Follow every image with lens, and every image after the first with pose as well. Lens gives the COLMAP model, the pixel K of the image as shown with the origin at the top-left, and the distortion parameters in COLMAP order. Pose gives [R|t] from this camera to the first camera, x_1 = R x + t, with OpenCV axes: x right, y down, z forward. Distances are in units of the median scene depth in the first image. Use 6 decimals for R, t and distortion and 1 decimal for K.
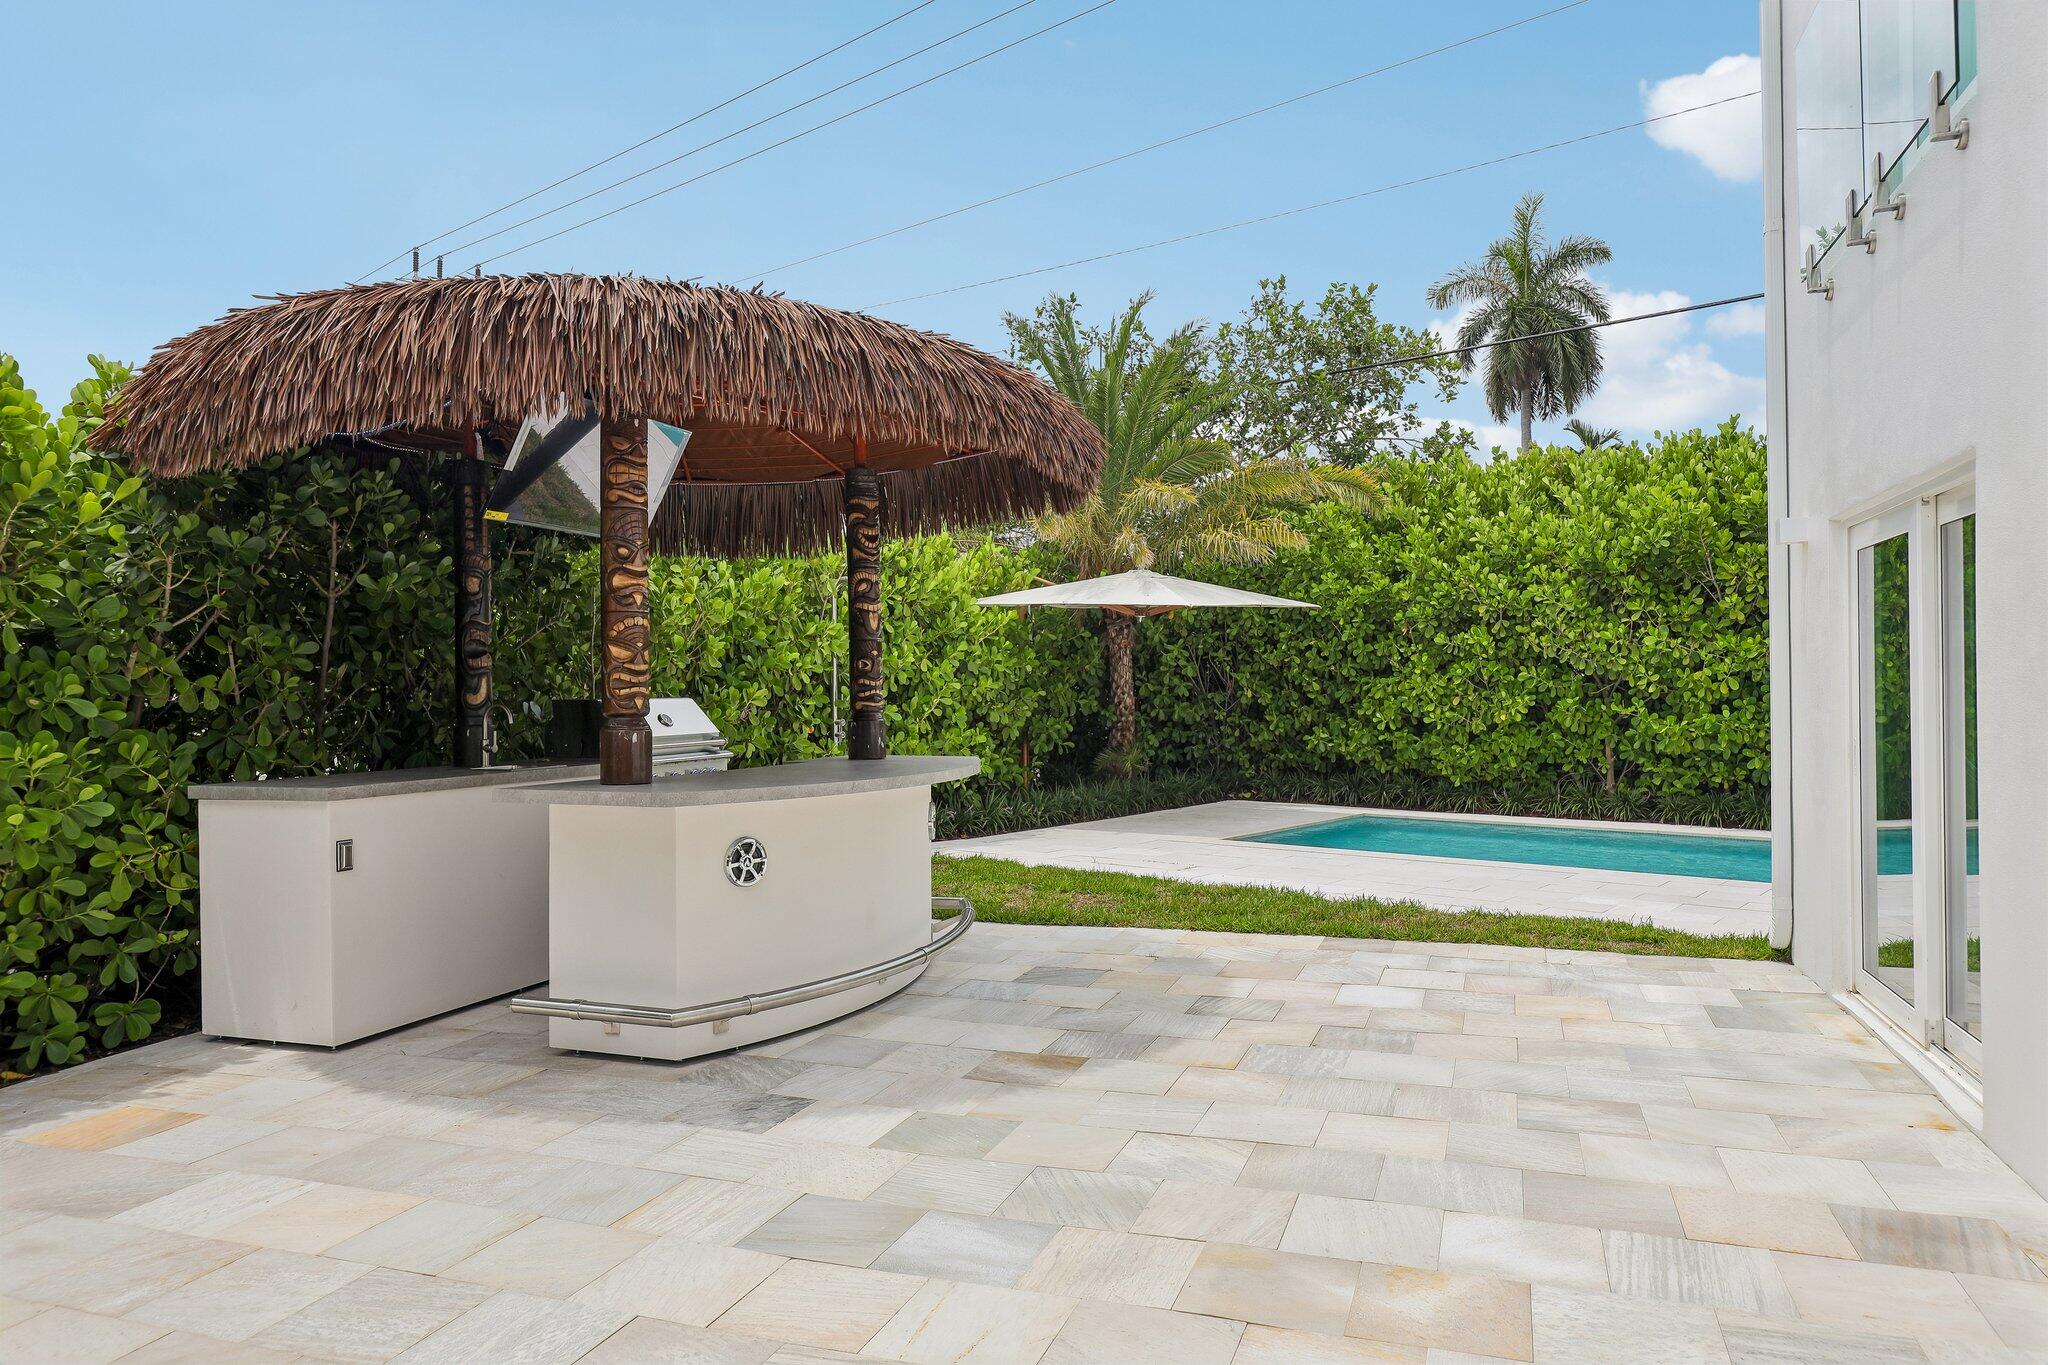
lens RADIAL K [[1393.1, 0, 1020.7], [0, 1393.1, 688.7], [0, 0, 1]] dist [0.006620, 0.001550]
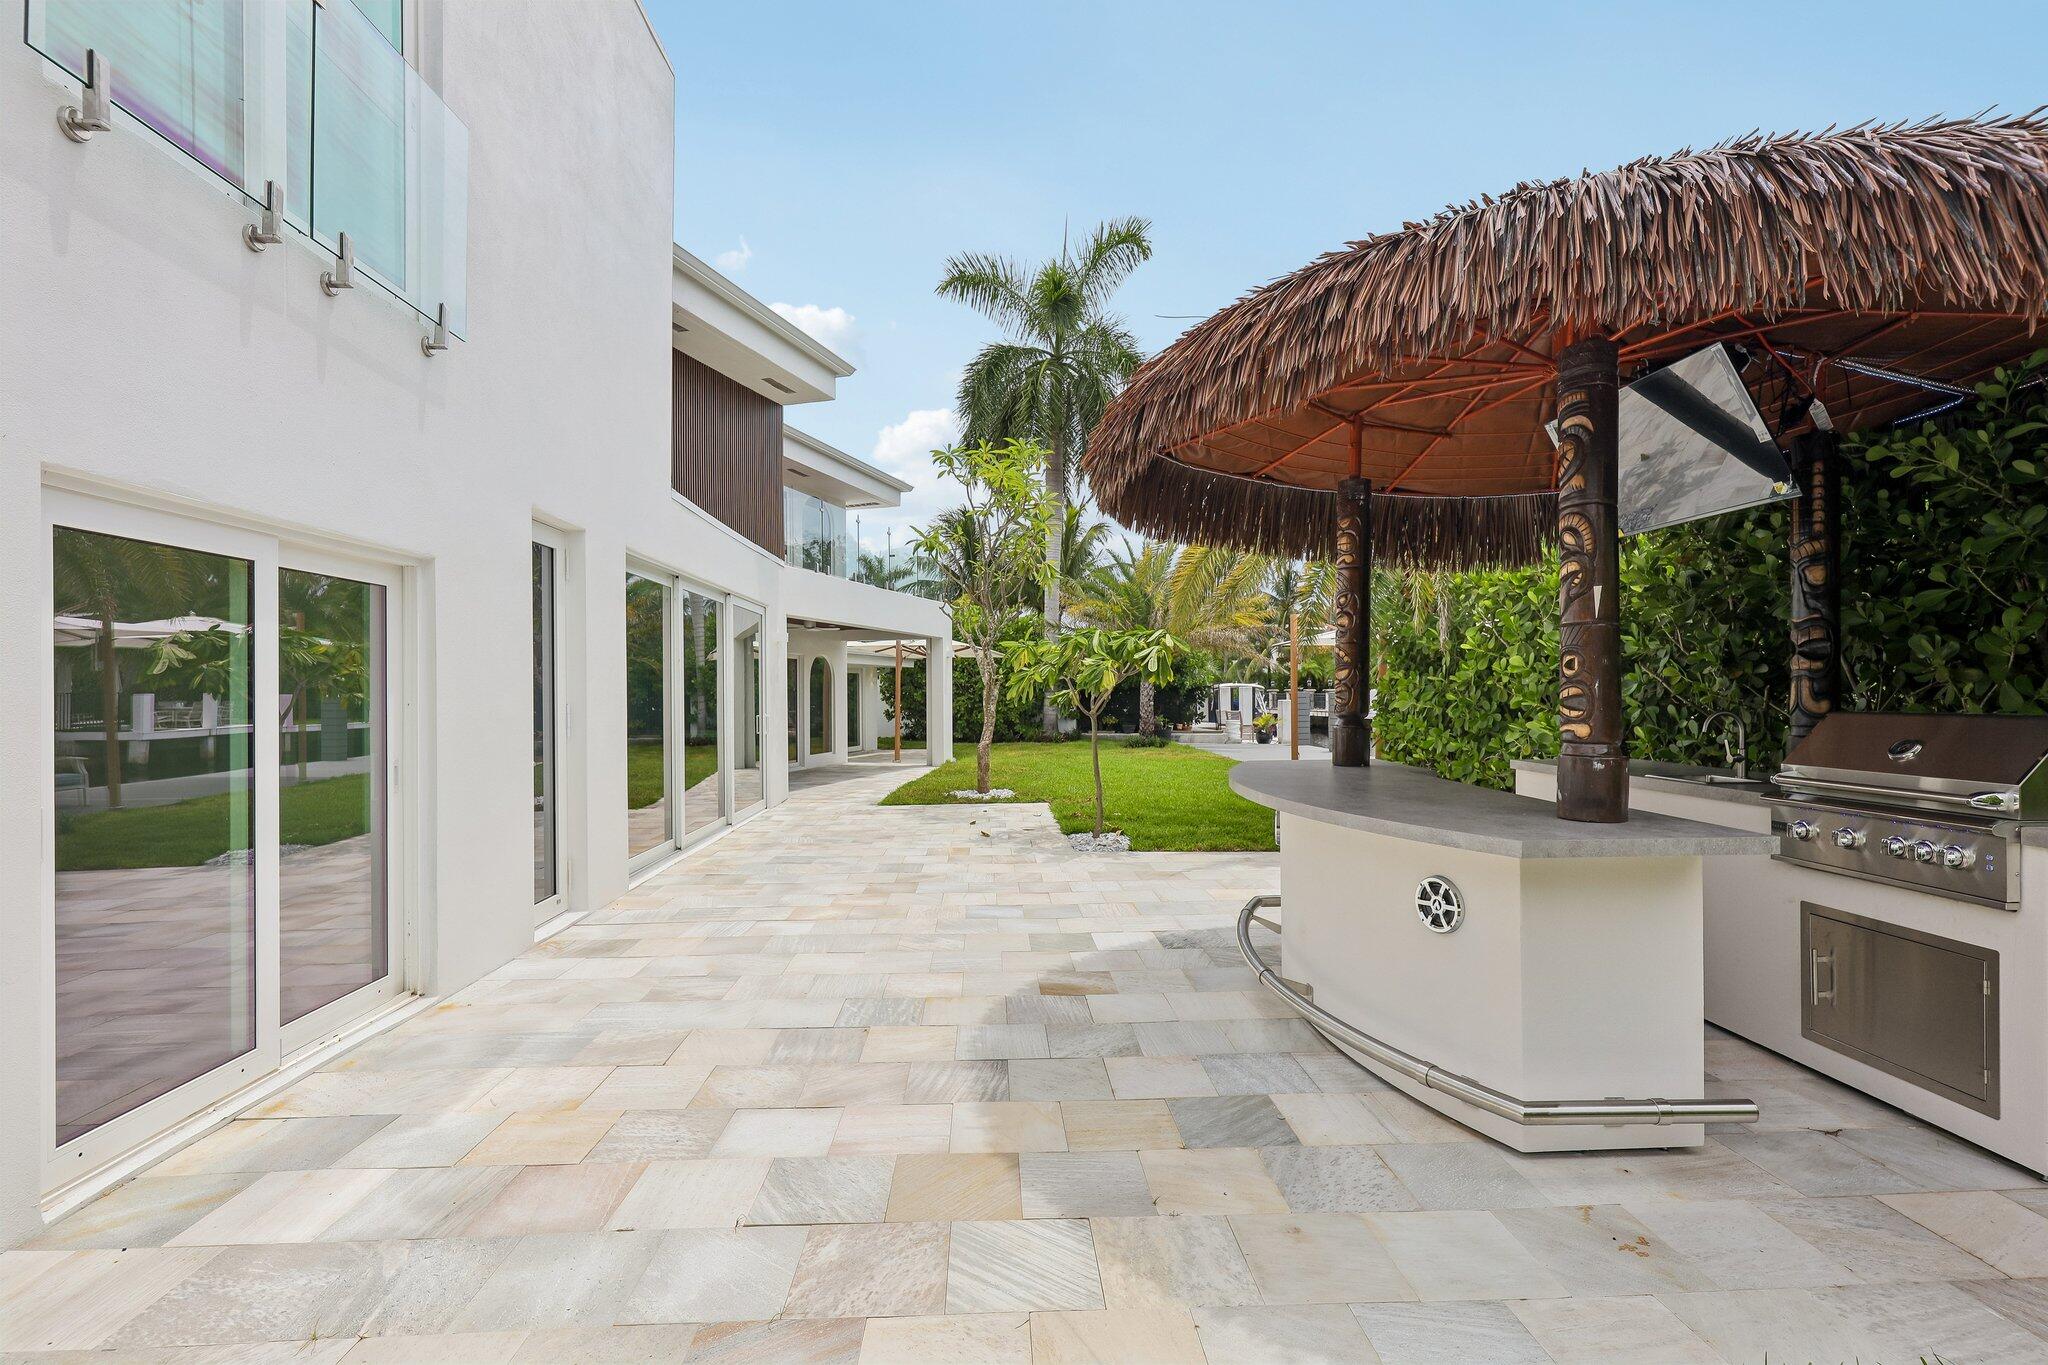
lens RADIAL K [[956.0, 0, 1024.3], [0, 956.0, 684.1], [0, 0, 1]] dist [-0.000386, -0.000064]
pose [[-0.929346, 0.011039, -0.369044, 0.428460], [0.016523, 0.999795, -0.011703, -0.007439], [0.368839, -0.016974, -0.929338, 2.030128]]
